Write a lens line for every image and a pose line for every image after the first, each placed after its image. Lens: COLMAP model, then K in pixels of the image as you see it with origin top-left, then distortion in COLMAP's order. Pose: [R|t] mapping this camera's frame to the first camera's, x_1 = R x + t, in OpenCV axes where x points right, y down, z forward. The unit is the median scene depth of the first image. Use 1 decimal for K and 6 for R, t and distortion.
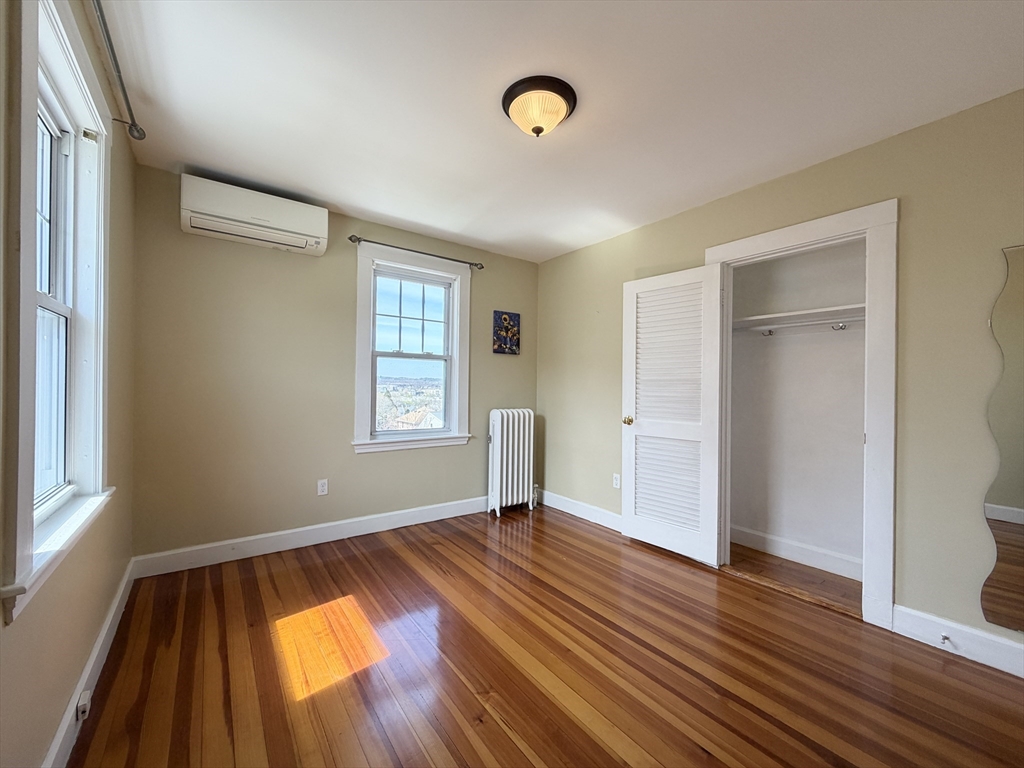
lens RADIAL K [[407.9, 0, 508.8], [0, 407.9, 386.4], [0, 0, 1]] dist [-0.000524, -0.000082]
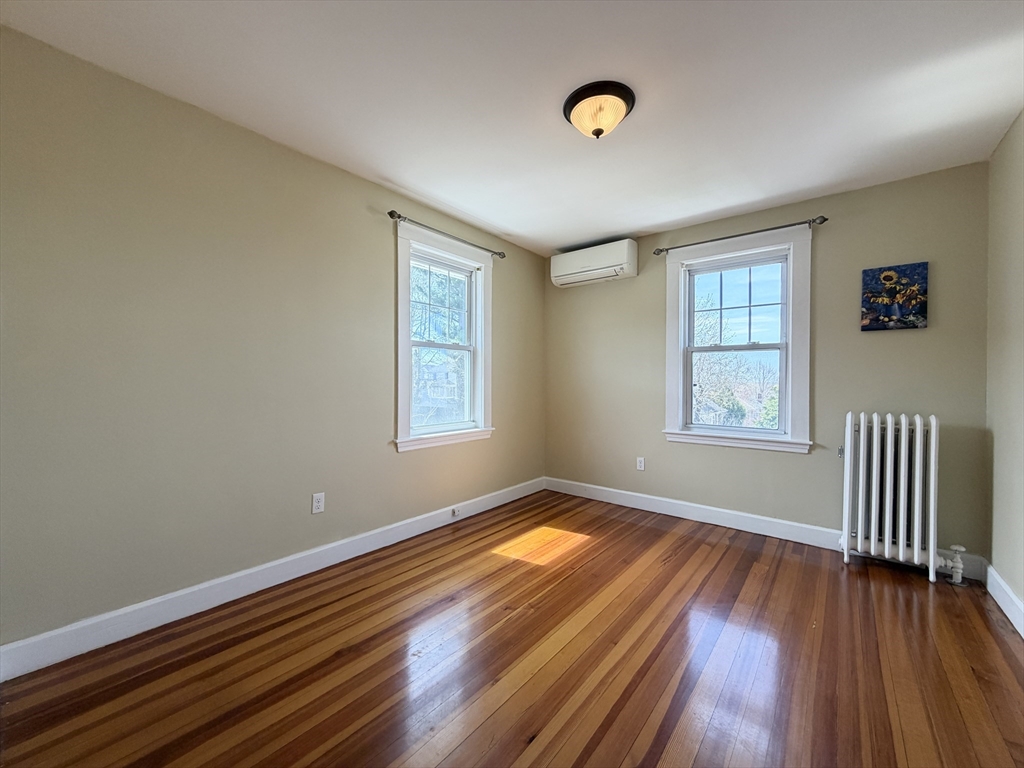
lens RADIAL K [[407.9, 0, 508.8], [0, 407.9, 386.4], [0, 0, 1]] dist [-0.000524, -0.000082]
pose [[0.252521, -0.004776, -0.967580, 0.540785], [-0.005668, 0.999963, -0.006415, 0.022536], [0.967575, 0.007105, 0.252485, 0.266094]]
